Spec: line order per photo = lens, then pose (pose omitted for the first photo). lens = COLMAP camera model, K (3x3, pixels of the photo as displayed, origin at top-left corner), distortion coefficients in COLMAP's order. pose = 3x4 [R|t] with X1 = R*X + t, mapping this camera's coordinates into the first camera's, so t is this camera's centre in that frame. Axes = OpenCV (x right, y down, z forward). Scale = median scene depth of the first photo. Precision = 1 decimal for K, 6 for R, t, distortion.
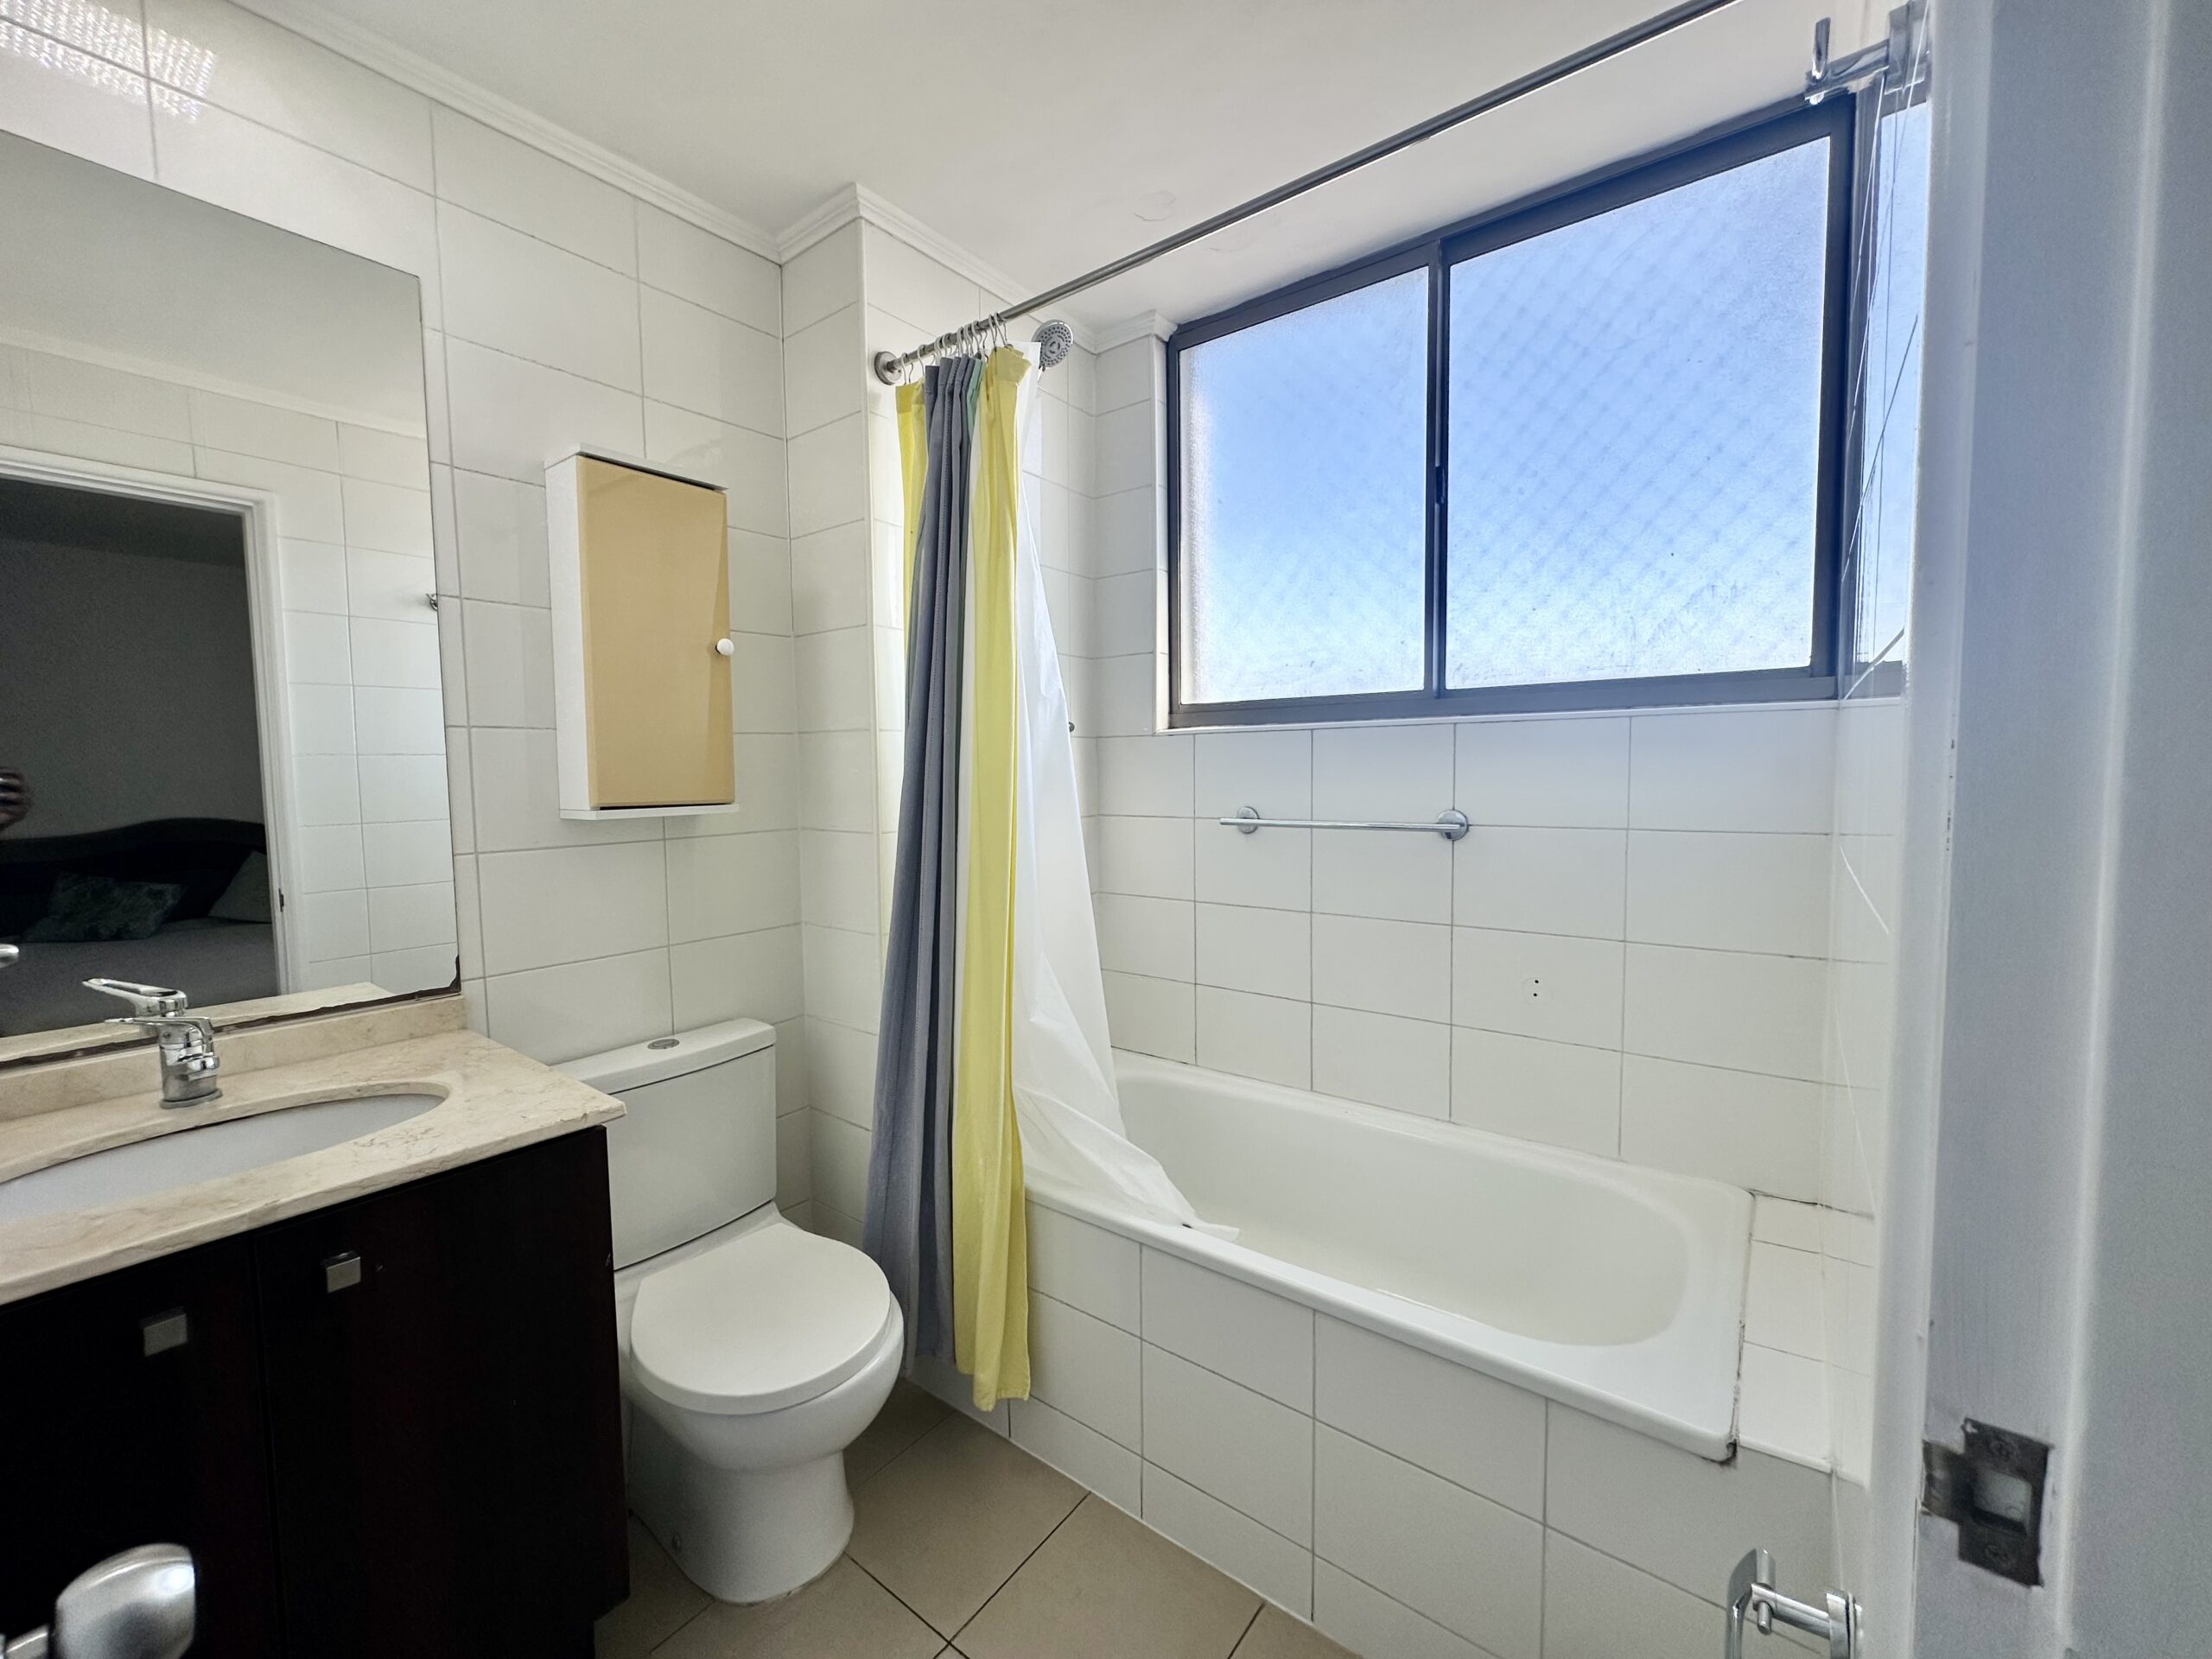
lens RADIAL K [[882.4, 0, 1104.4], [0, 882.4, 830.5], [0, 0, 1]] dist [-0.003716, 0.001336]
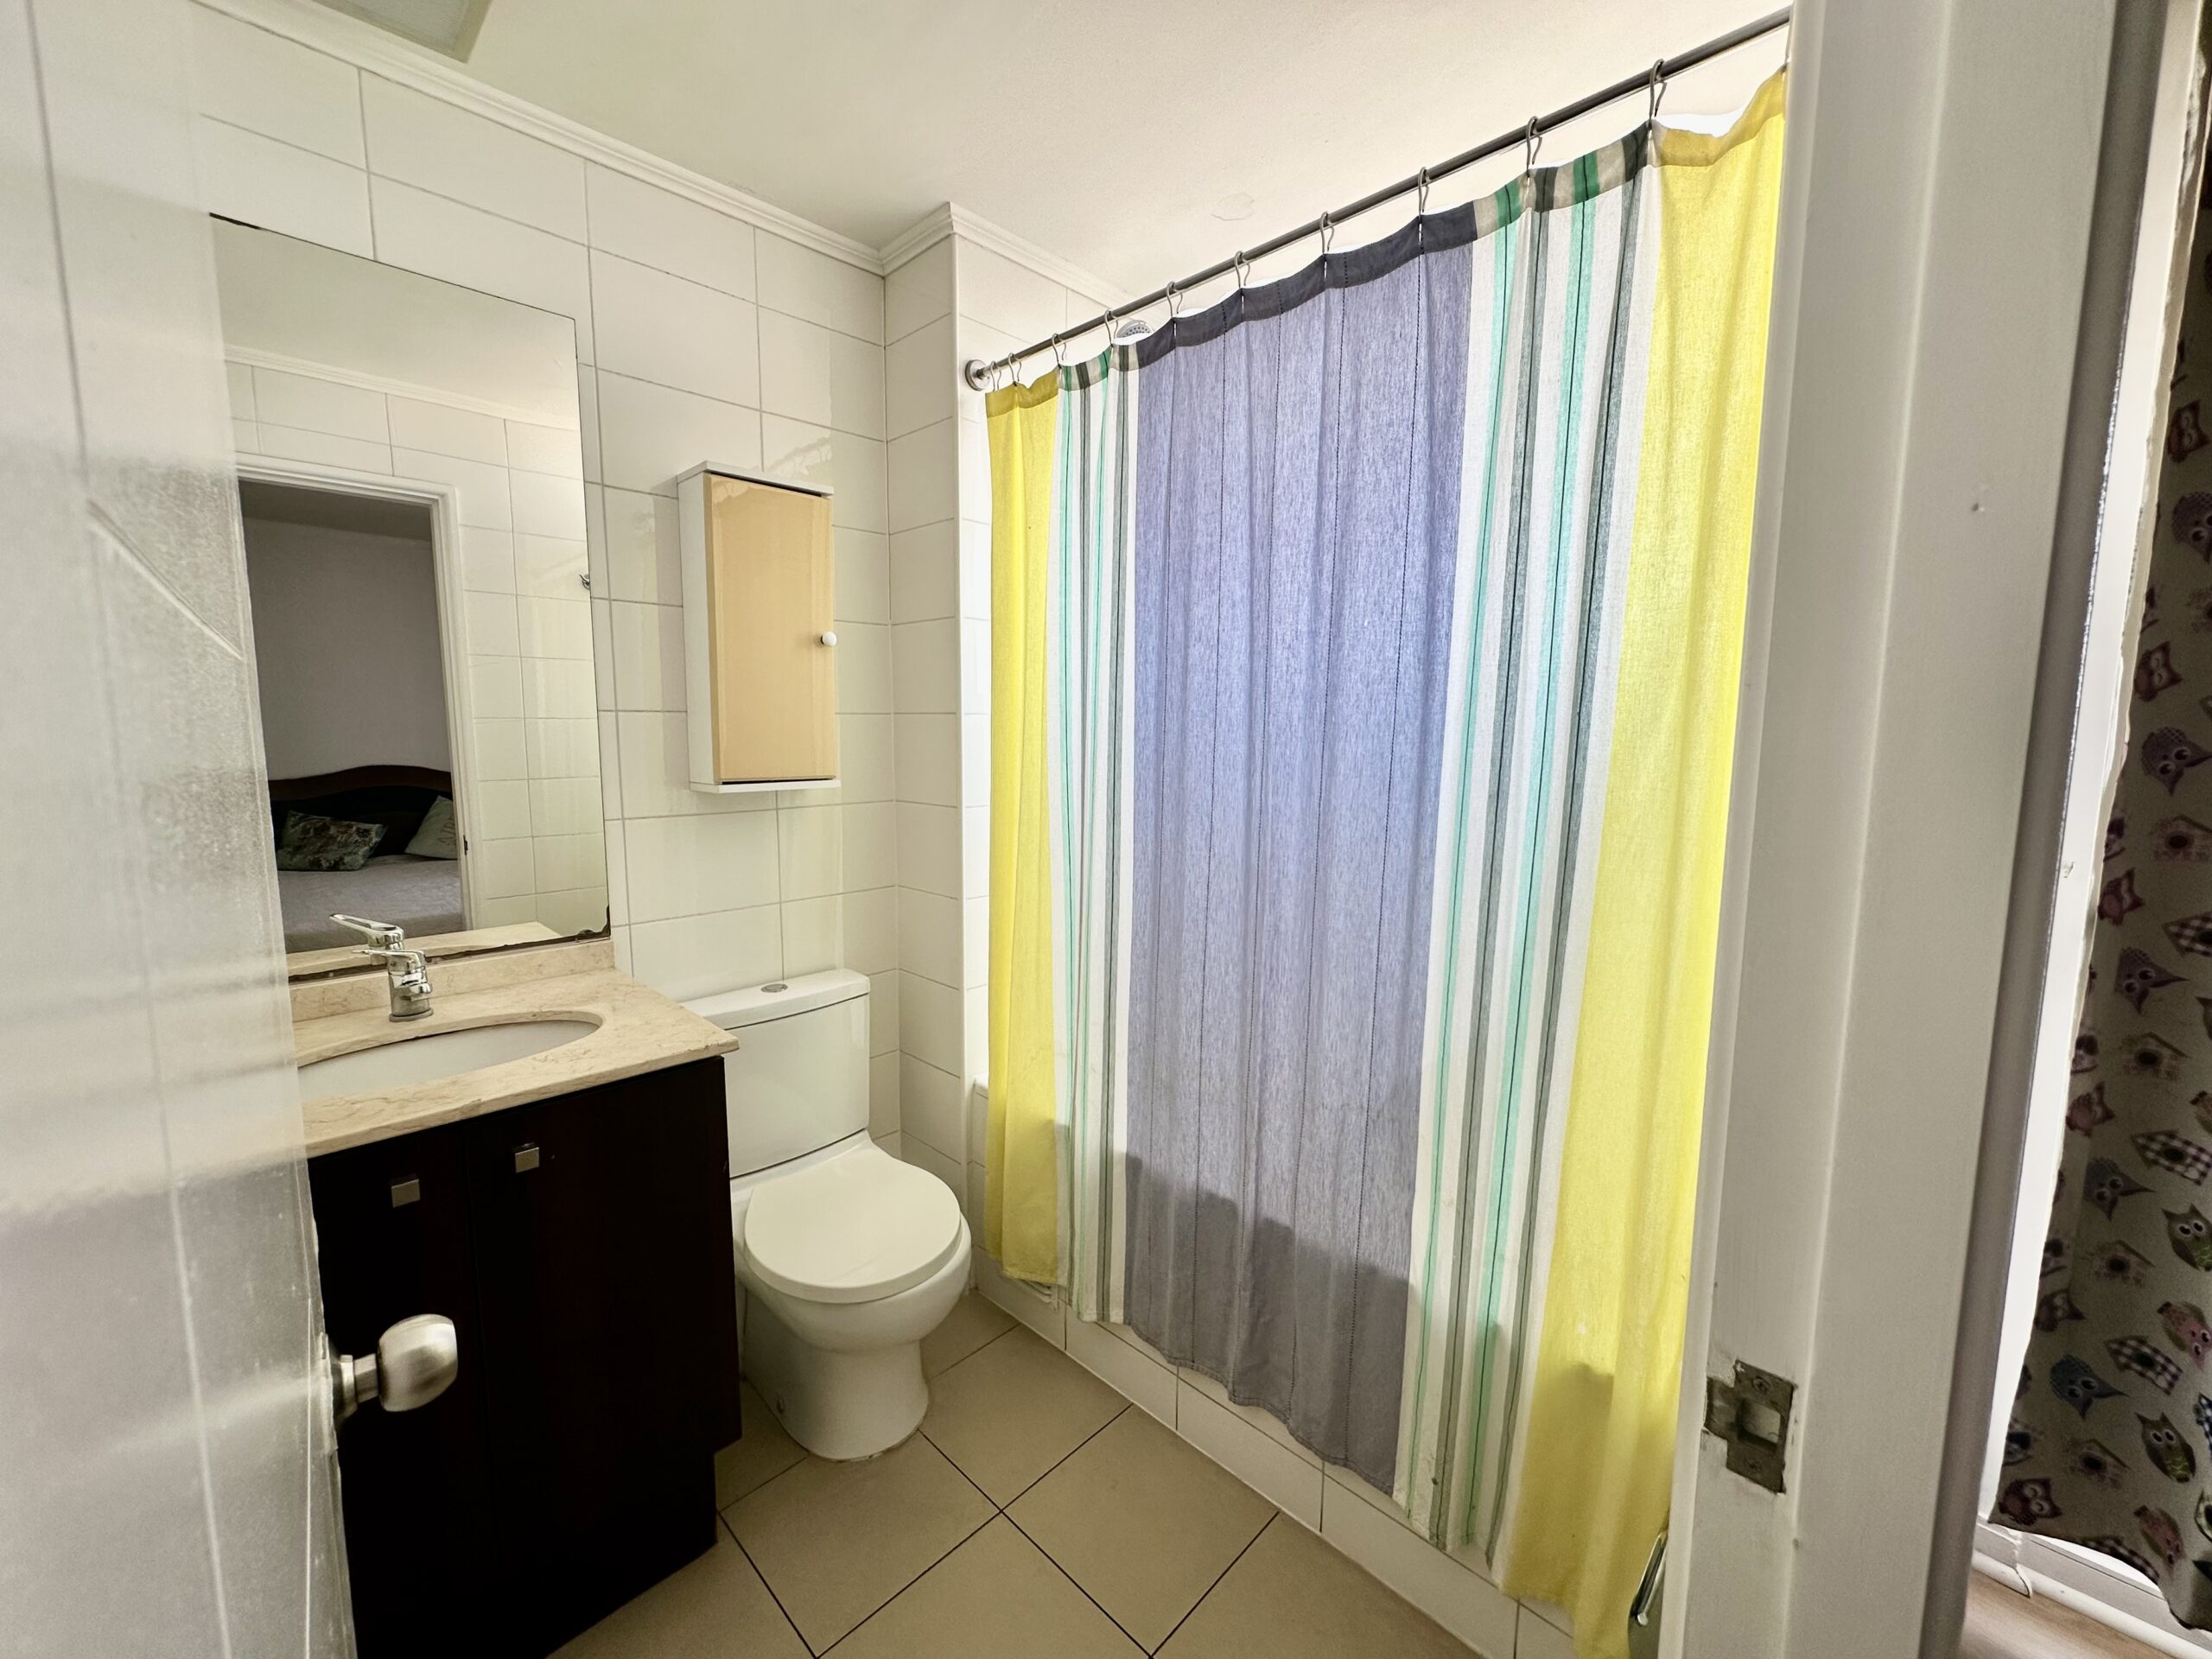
lens RADIAL K [[882.4, 0, 1106.4], [0, 882.4, 831.7], [0, 0, 1]] dist [-0.003716, 0.001336]
pose [[0.992850, 0.031523, -0.115131, 0.072566], [-0.025715, 0.998337, 0.051589, -0.041198], [0.116566, -0.048260, 0.992010, -0.104514]]
